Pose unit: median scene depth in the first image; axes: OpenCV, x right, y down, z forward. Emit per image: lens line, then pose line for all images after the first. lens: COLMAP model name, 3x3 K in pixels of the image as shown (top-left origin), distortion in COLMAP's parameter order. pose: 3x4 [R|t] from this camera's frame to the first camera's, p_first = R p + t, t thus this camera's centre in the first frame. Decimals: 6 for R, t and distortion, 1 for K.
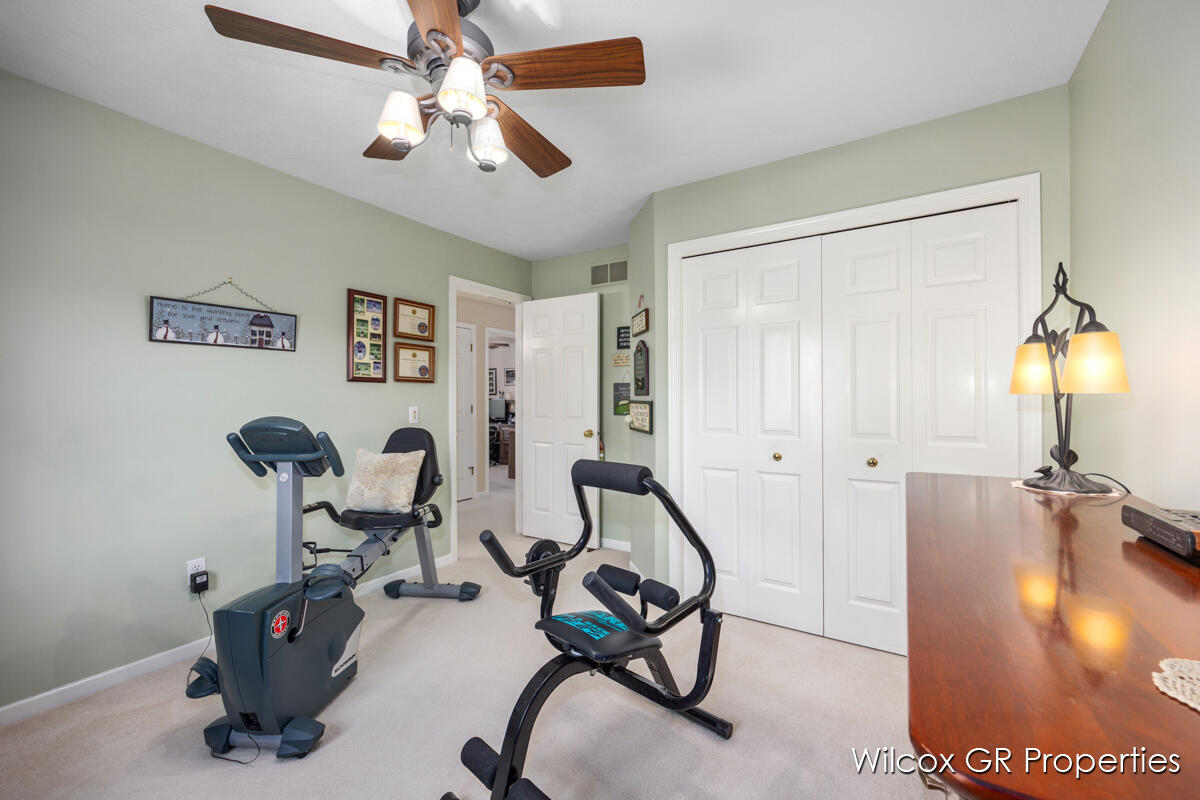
lens RADIAL K [[488.7, 0, 597.6], [0, 488.7, 398.4], [0, 0, 1]] dist [-0.003822, -0.000780]
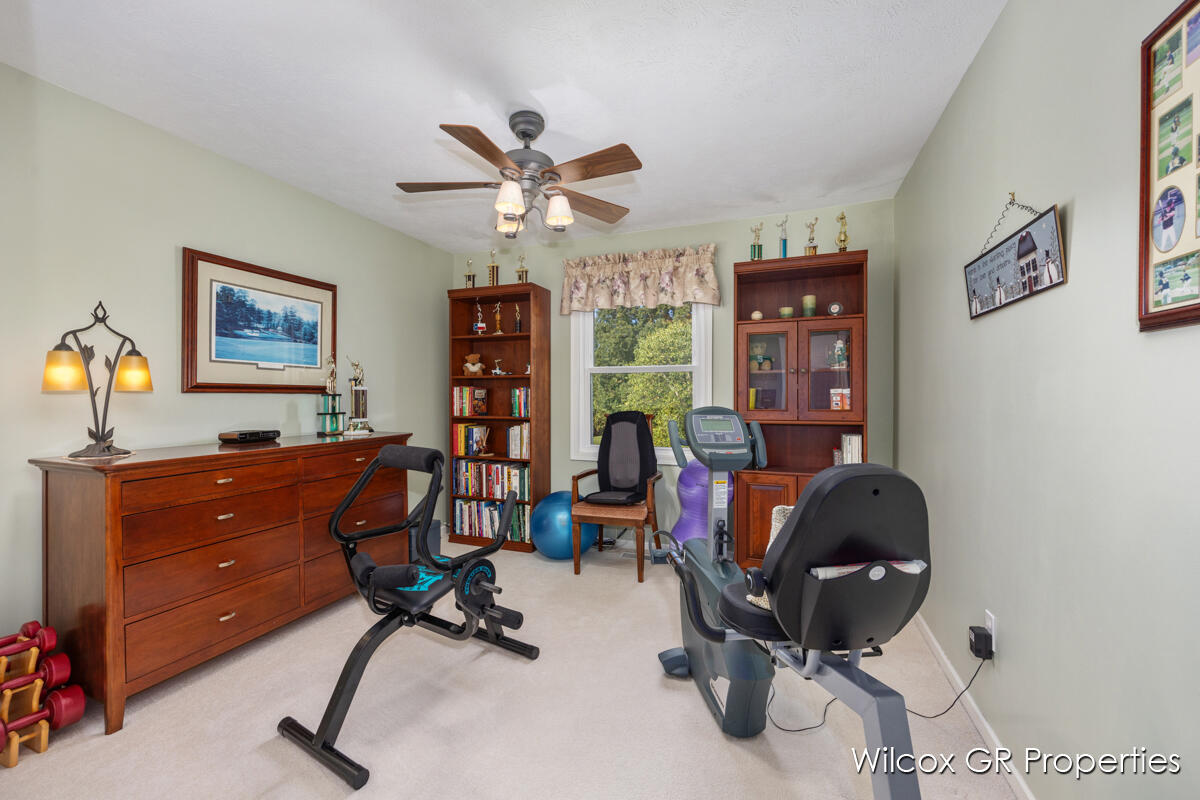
lens RADIAL K [[488.7, 0, 602.3], [0, 488.7, 397.7], [0, 0, 1]] dist [-0.003822, -0.000780]
pose [[-0.981442, 0.003694, -0.191721, -0.213097], [0.003973, 0.999992, -0.001069, 0.012947], [0.191716, -0.001811, -0.981449, 2.419276]]
